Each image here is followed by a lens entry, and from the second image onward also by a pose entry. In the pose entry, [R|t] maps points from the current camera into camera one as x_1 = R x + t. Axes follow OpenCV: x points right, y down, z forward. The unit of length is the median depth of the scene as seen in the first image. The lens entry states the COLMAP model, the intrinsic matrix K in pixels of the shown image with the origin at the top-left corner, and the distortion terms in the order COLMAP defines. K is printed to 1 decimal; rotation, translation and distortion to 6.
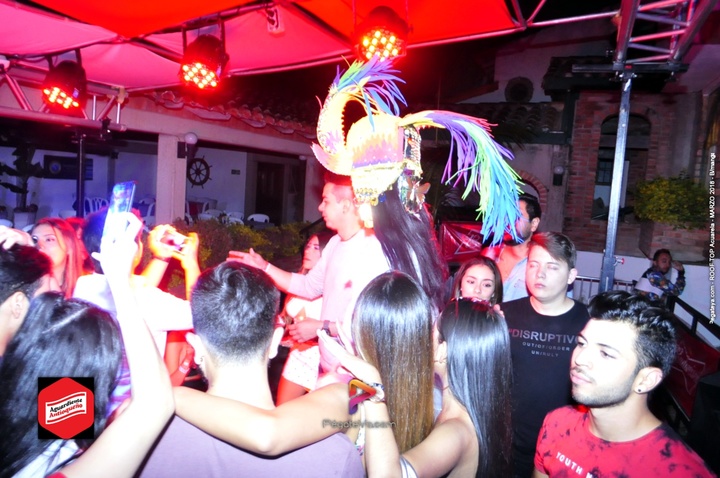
lens RADIAL K [[554.3, 0, 360.1], [0, 554.3, 240.6], [0, 0, 1]] dist [-0.004321, -0.011659]
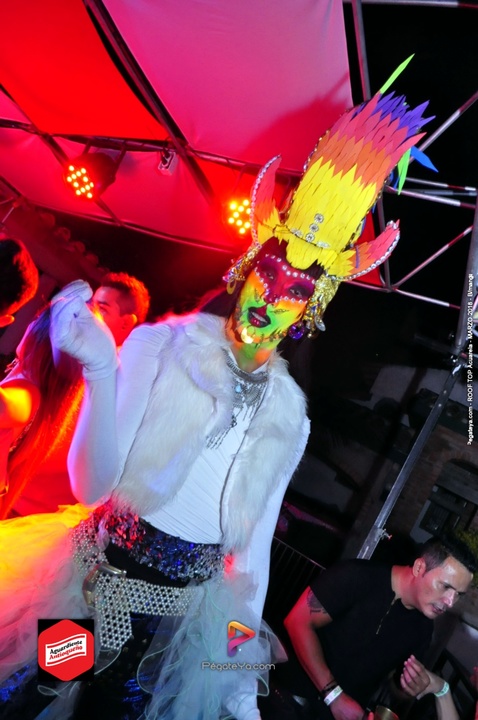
lens RADIAL K [[554.3, 0, 238.6], [0, 554.3, 365.6], [0, 0, 1]] dist [-0.004321, -0.011659]
pose [[0.900179, 0.434698, -0.026754, 0.135076], [-0.427441, 0.870035, -0.245628, 0.113320], [-0.083497, 0.232545, 0.968995, 0.054564]]
